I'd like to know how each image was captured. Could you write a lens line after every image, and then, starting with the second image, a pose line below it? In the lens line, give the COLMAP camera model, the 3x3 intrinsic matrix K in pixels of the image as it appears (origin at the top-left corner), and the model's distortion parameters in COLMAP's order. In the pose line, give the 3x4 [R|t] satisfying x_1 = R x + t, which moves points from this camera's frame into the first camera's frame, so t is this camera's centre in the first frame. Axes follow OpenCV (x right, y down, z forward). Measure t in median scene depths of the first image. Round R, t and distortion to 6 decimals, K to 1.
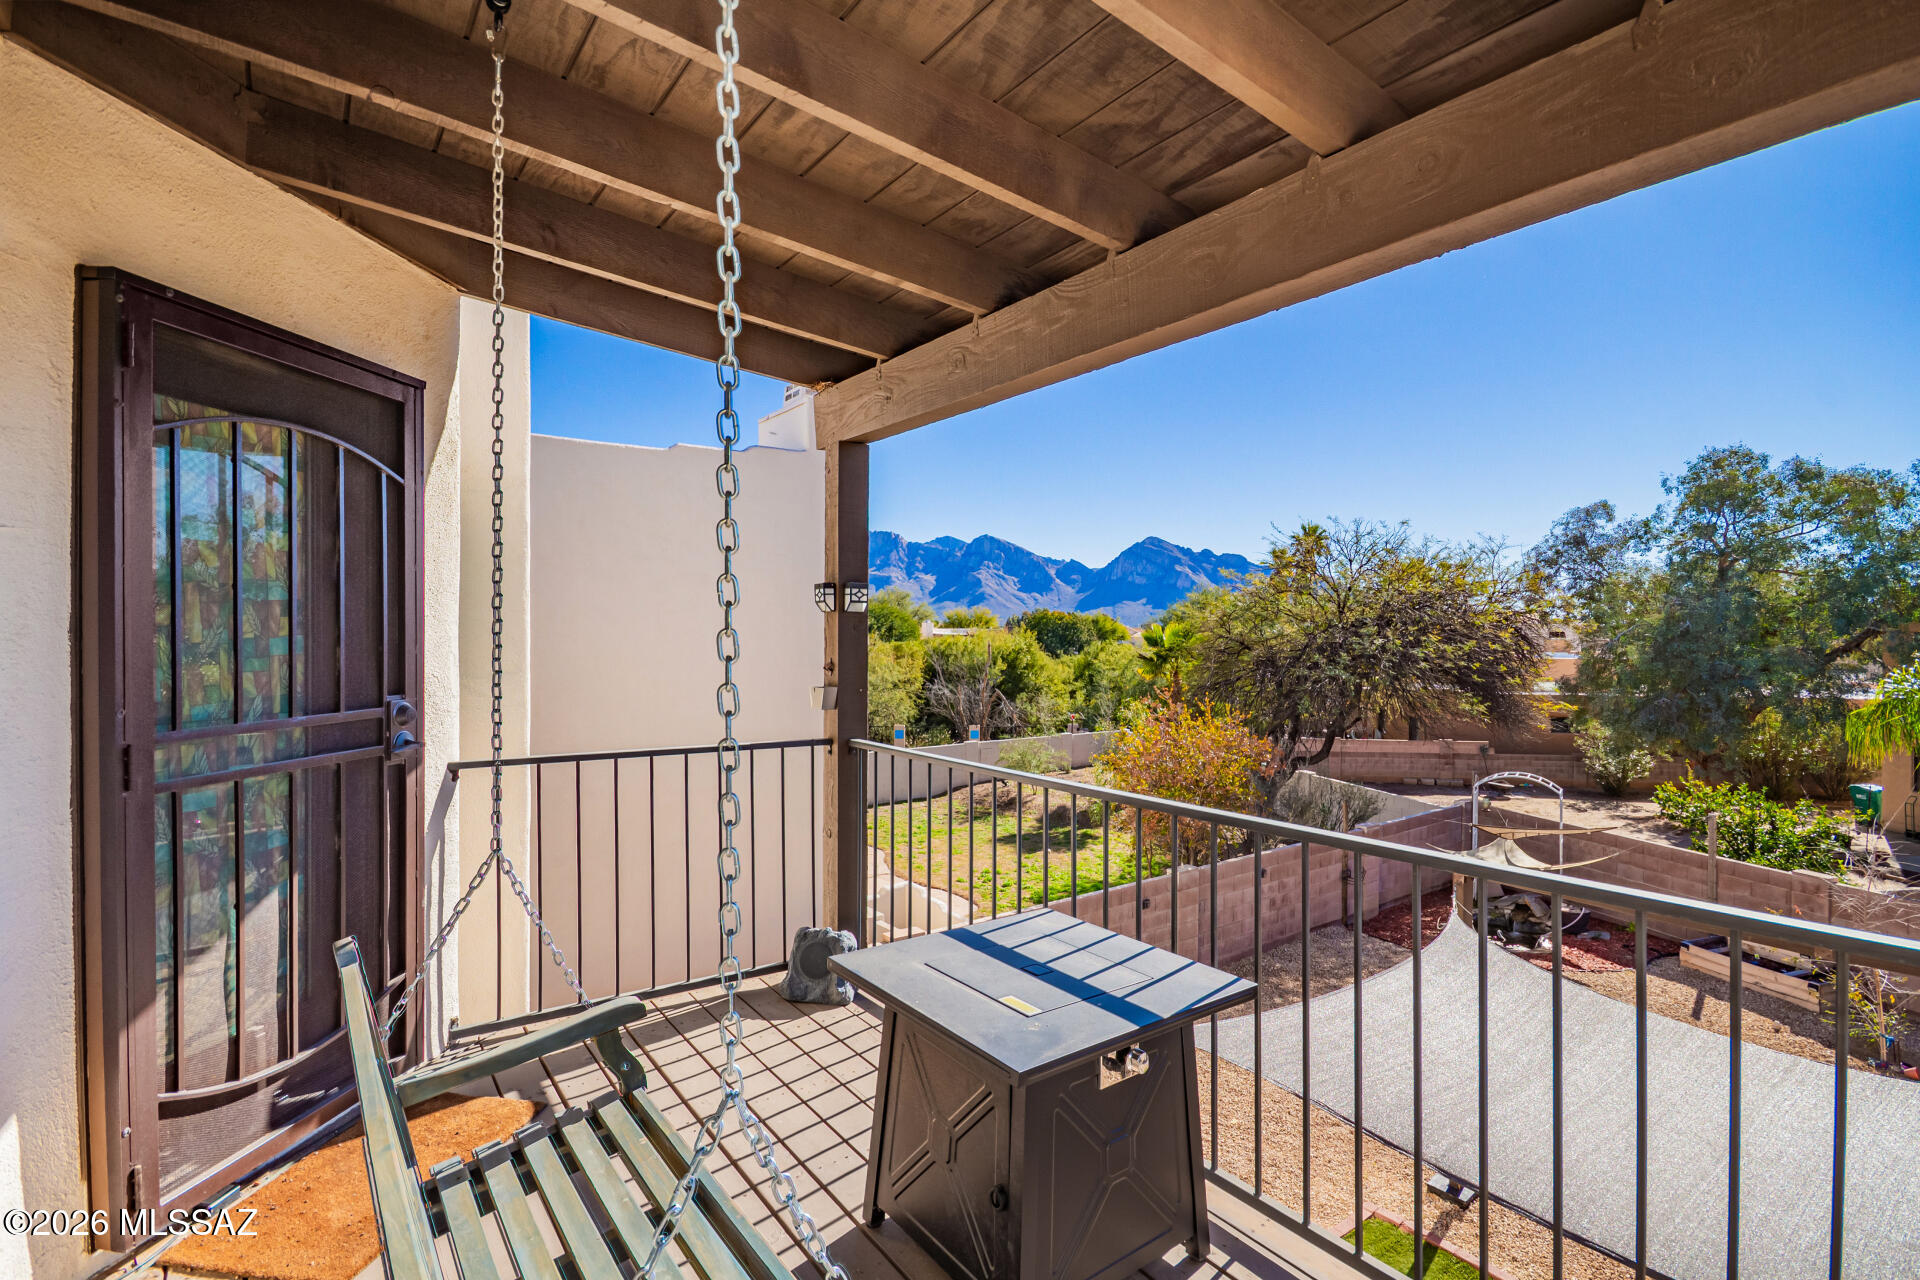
lens RADIAL K [[900.4, 0, 984.3], [0, 900.4, 635.1], [0, 0, 1]] dist [0.015511, -0.017273]
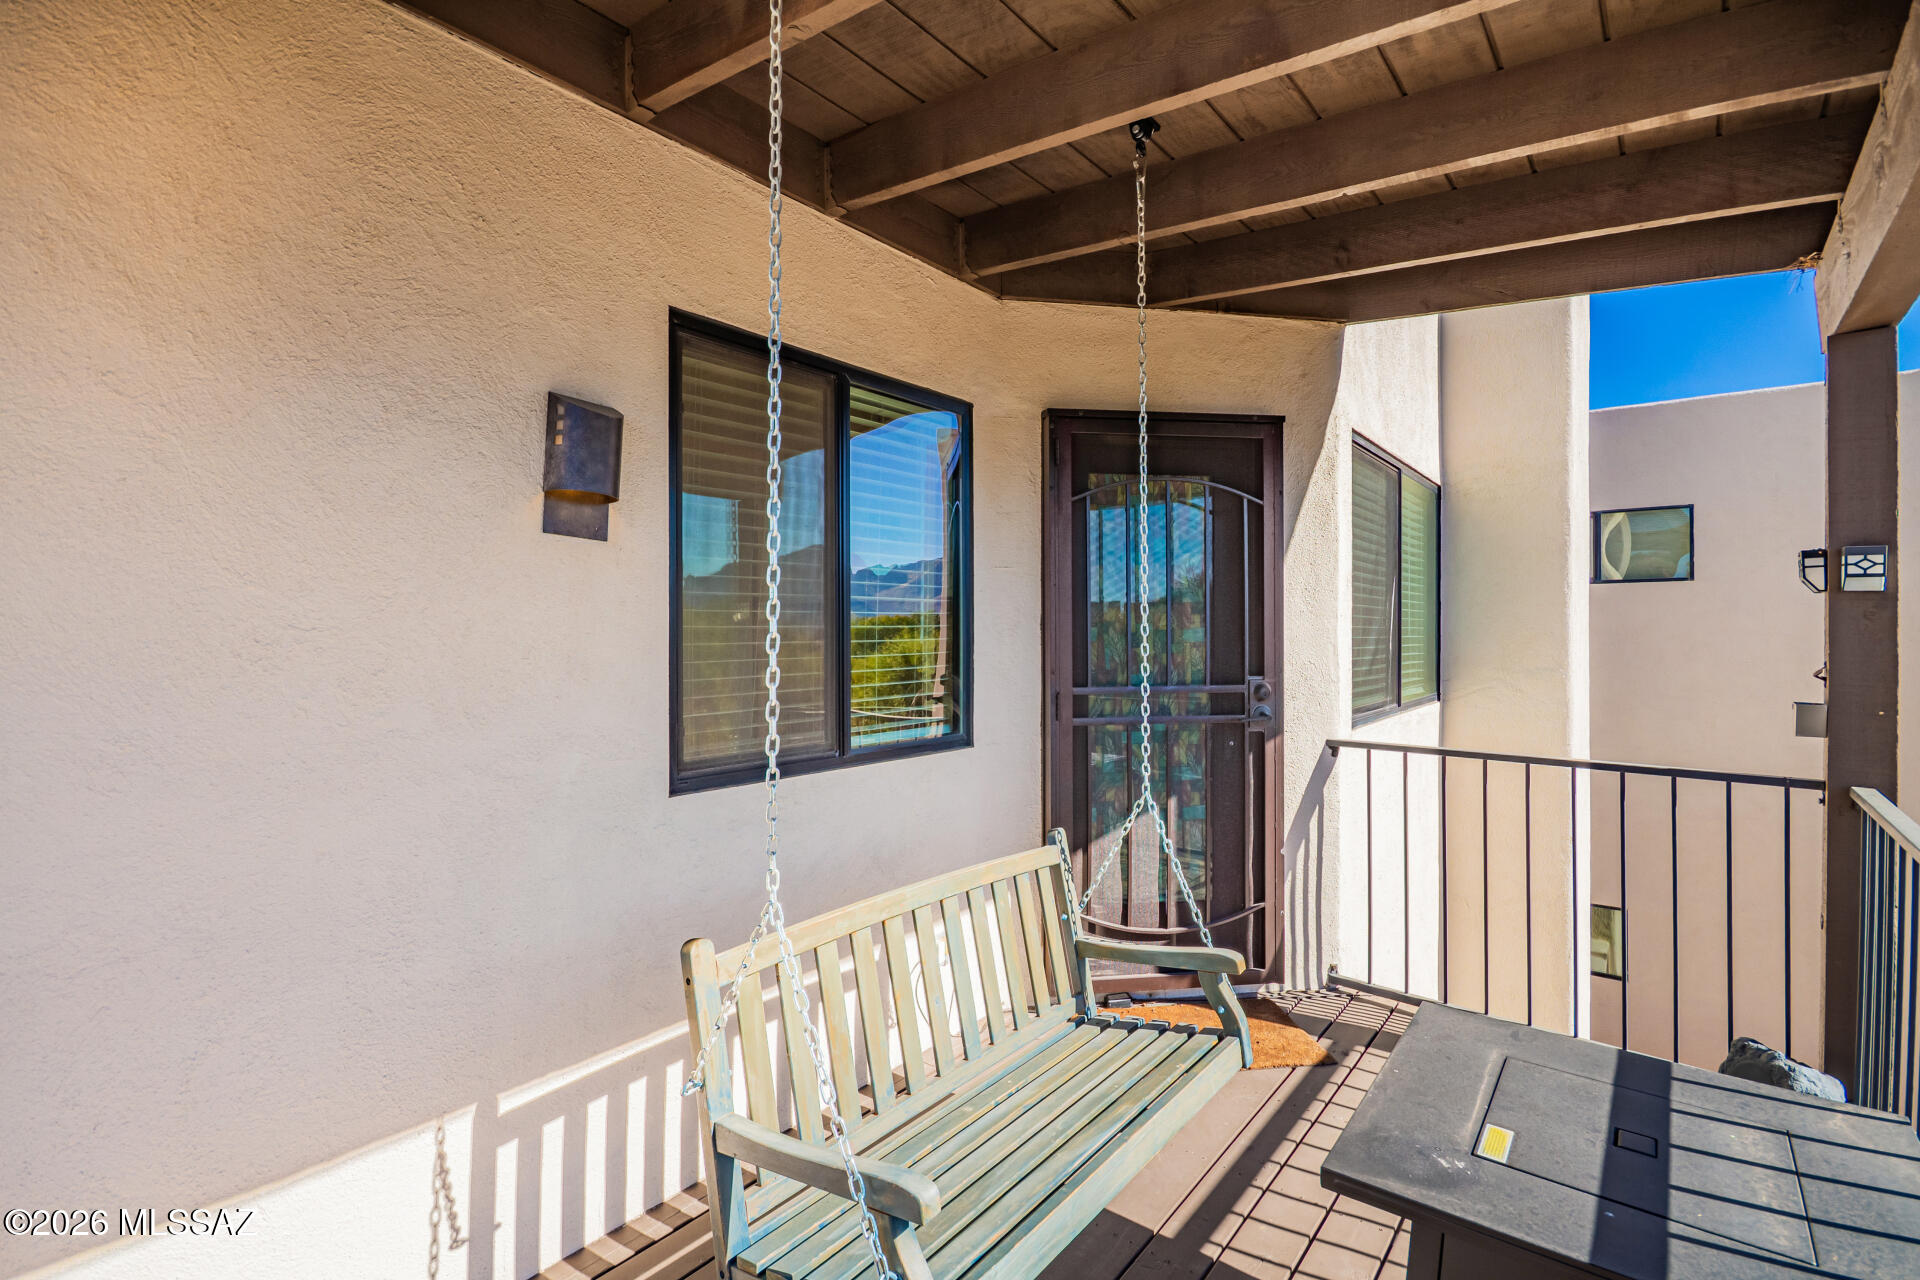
lens RADIAL K [[900.4, 0, 984.3], [0, 900.4, 635.1], [0, 0, 1]] dist [0.015511, -0.017273]
pose [[0.263225, 0.001772, -0.964733, 0.442305], [-0.002529, 0.999996, 0.001147, 0.009430], [0.964731, 0.002138, 0.263228, 0.307538]]
